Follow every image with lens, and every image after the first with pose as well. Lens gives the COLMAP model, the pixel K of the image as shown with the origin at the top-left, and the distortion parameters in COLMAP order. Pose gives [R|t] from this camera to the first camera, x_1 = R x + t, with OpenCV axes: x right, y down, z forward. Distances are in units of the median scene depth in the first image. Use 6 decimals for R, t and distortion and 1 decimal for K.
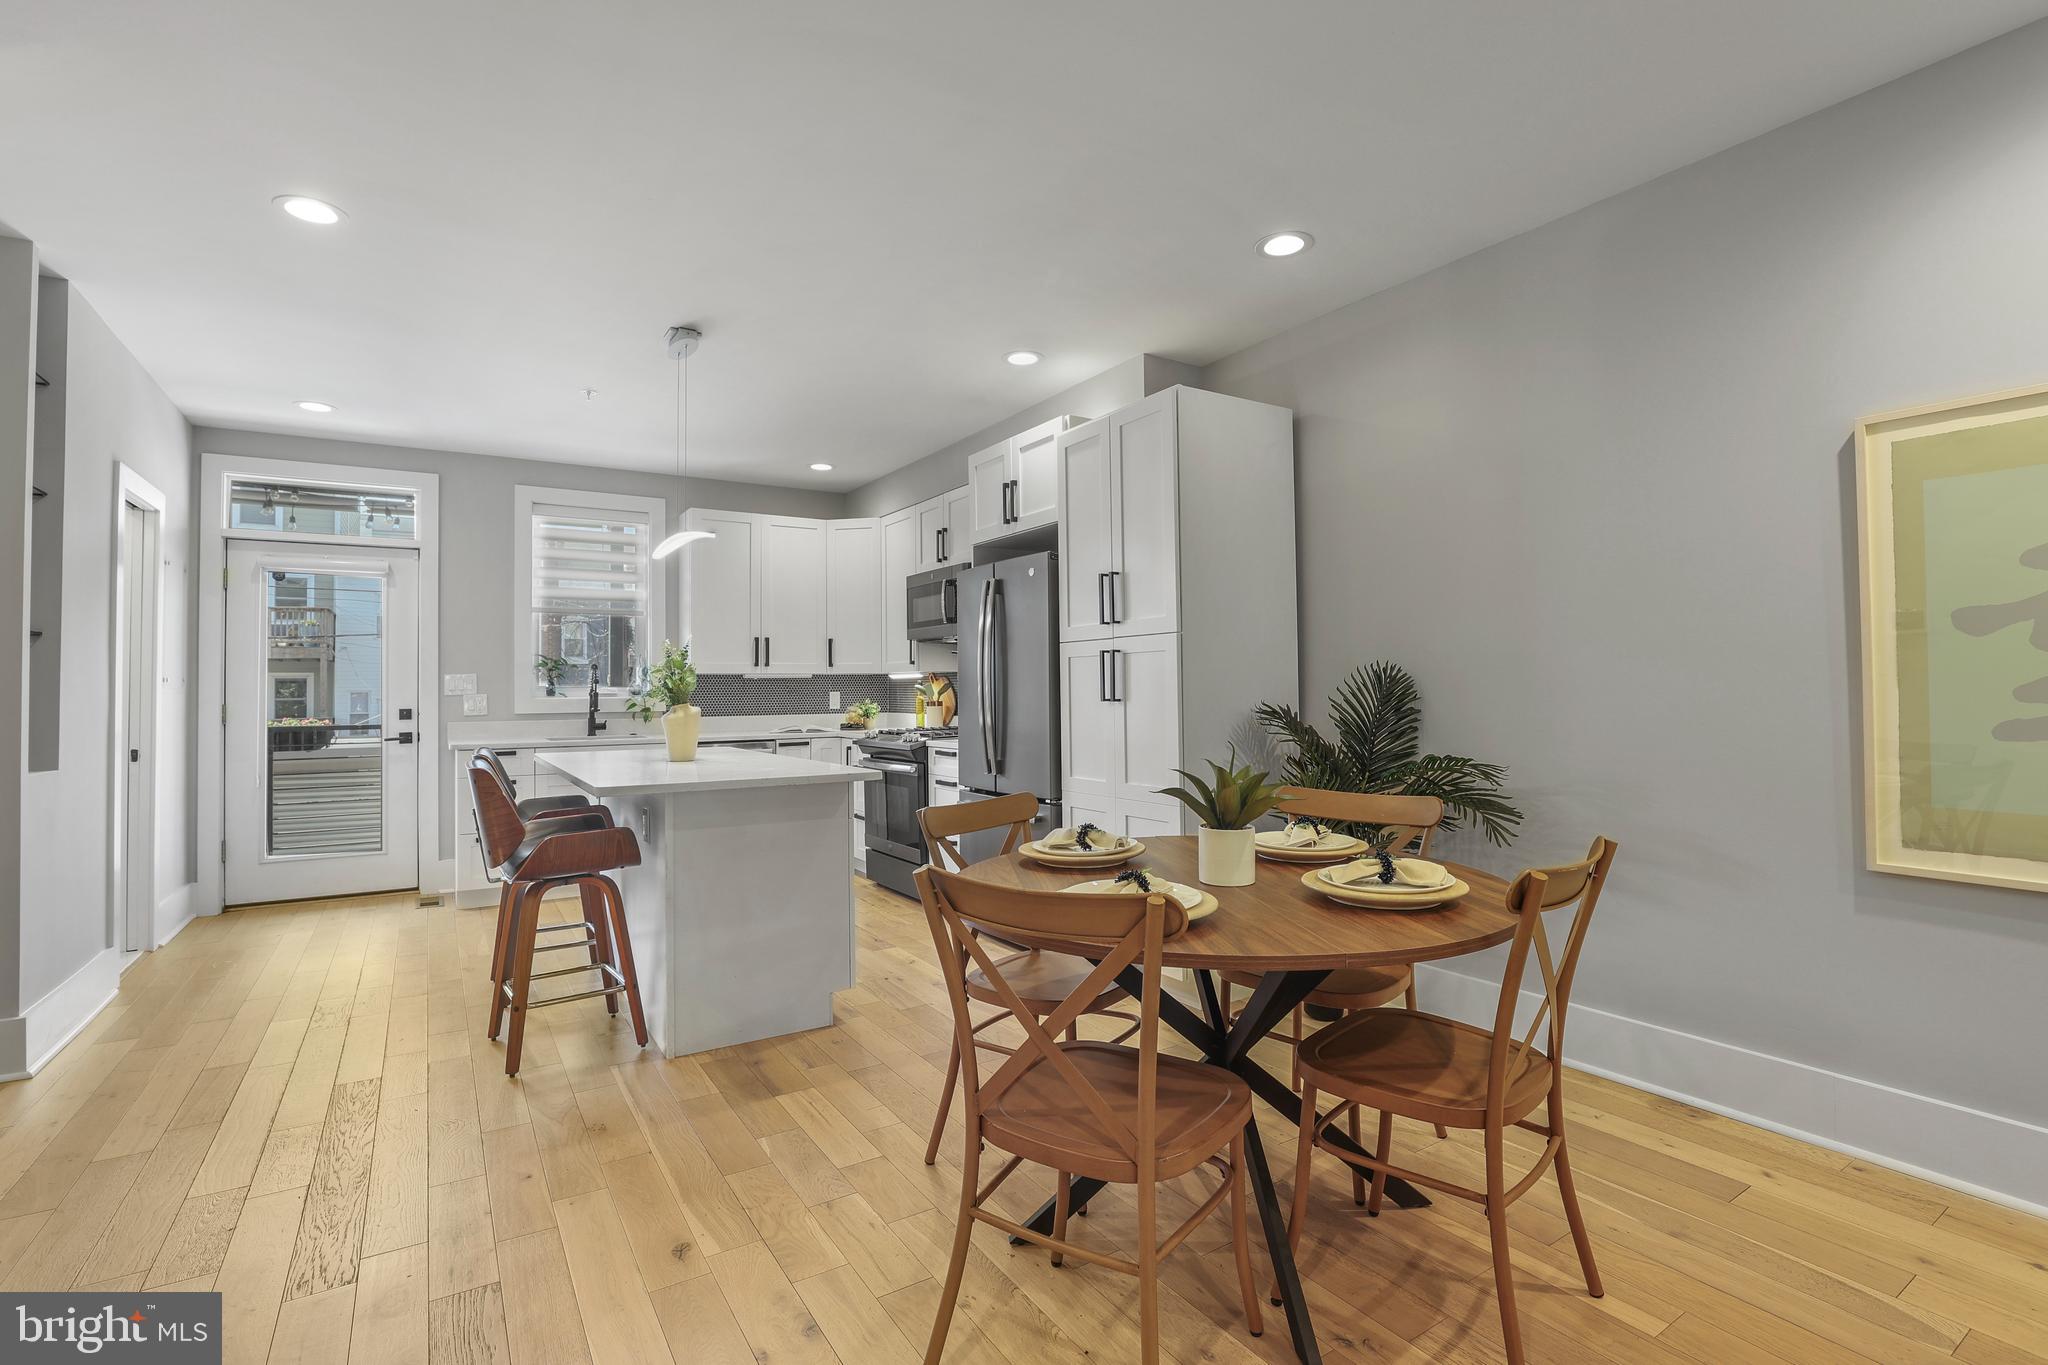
lens RADIAL K [[950.0, 0, 1034.7], [0, 950.0, 667.9], [0, 0, 1]] dist [-0.026308, -0.000064]
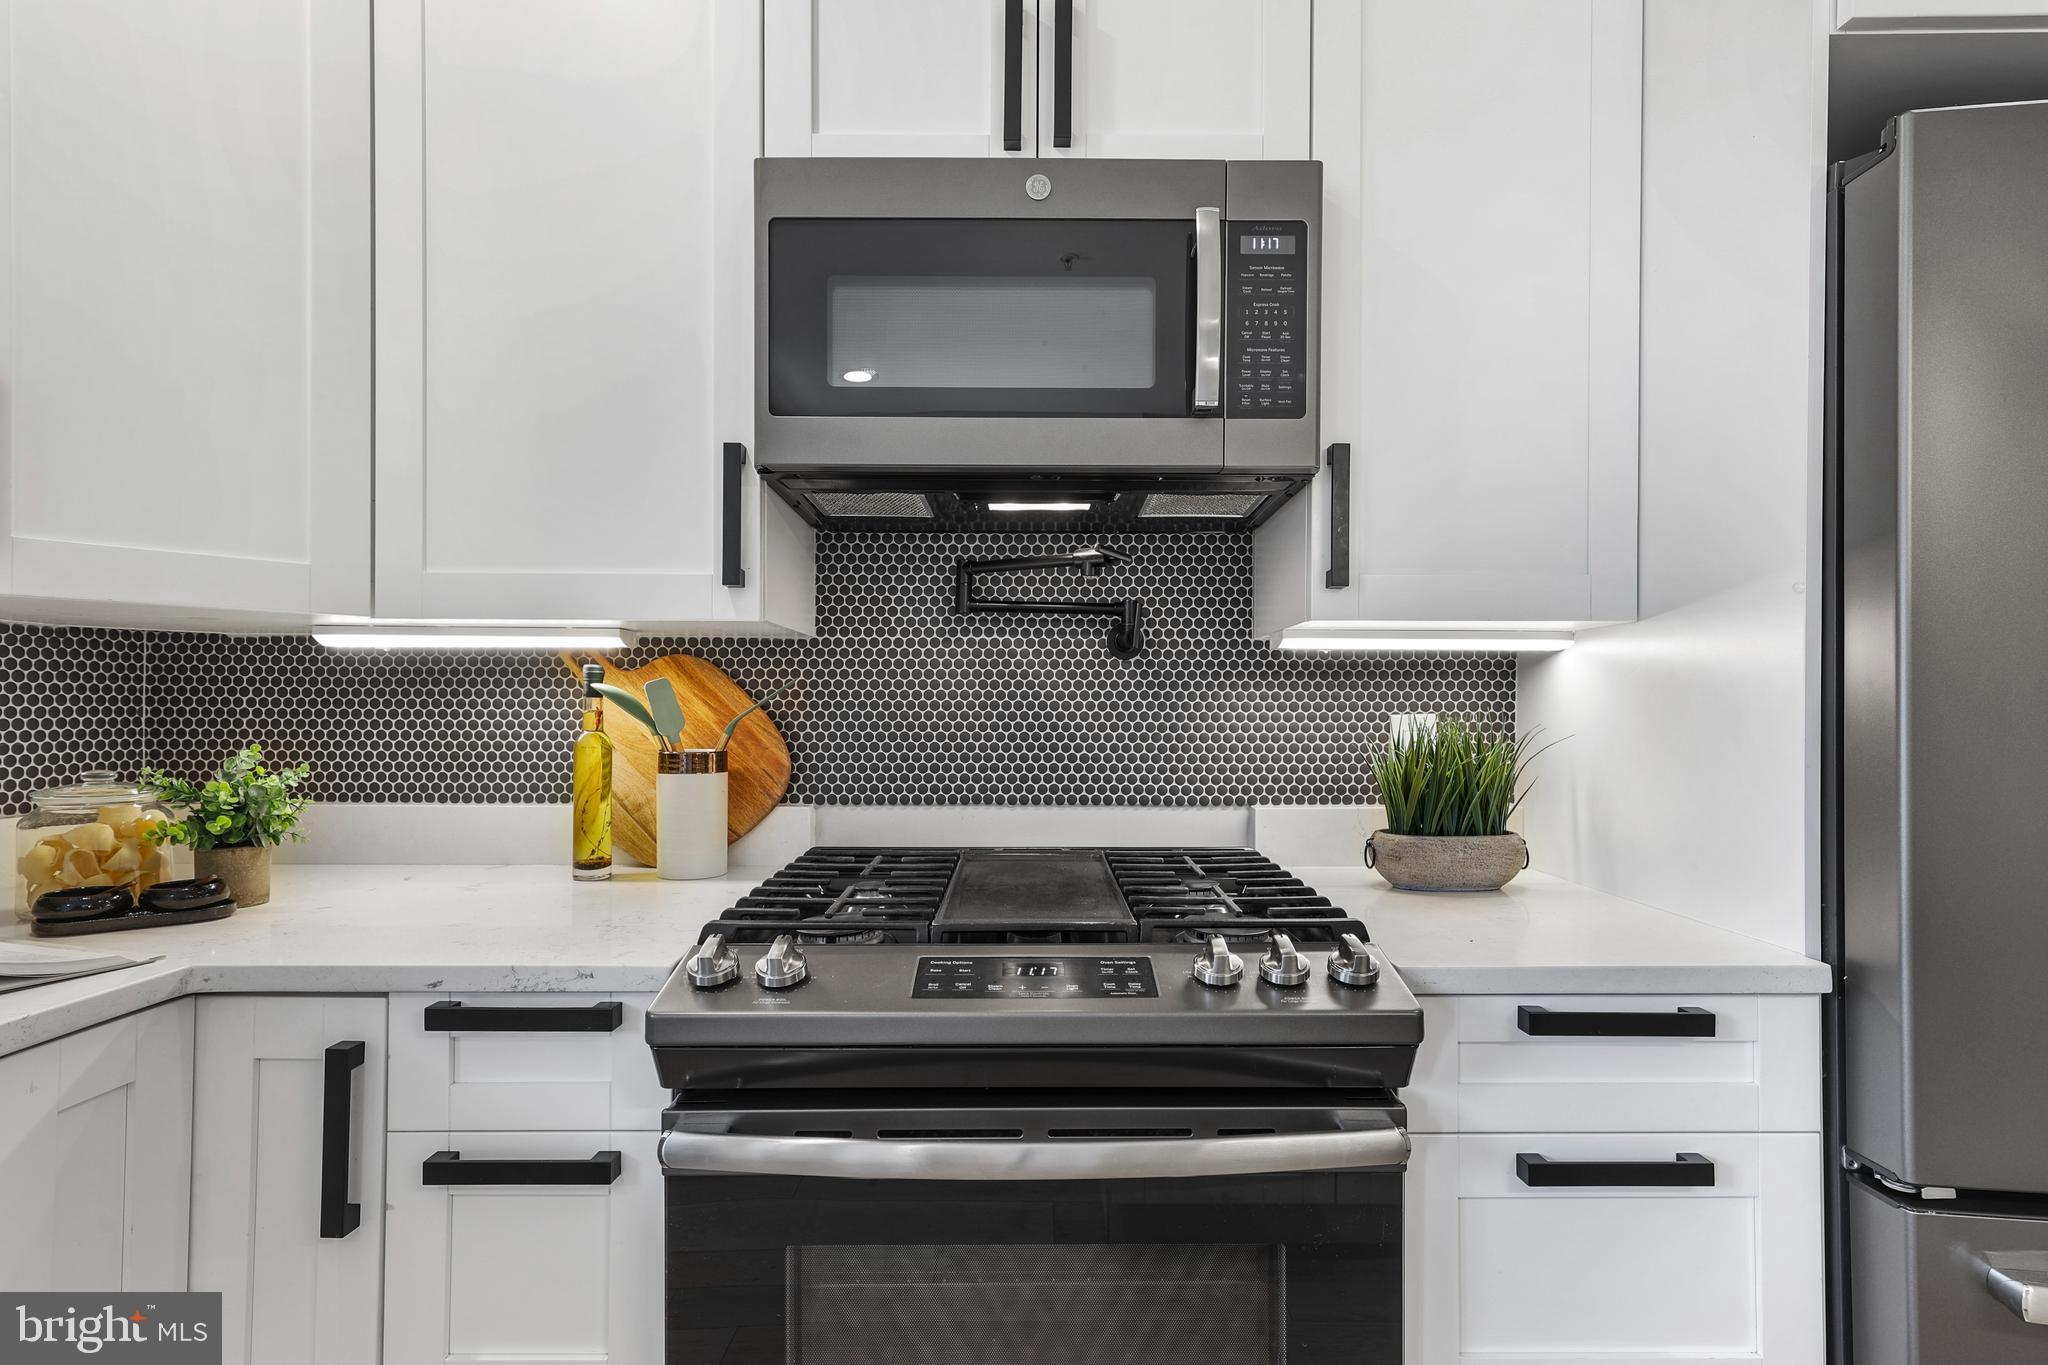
lens RADIAL K [[945.5, 0, 1018.3], [0, 945.5, 707.6], [0, 0, 1]] dist [0.017322, 0.000305]
pose [[0.547242, 0.013287, 0.836869, -0.296129], [-0.026214, 0.999656, 0.001271, 0.024034], [-0.836564, -0.022633, 0.547401, 0.898572]]
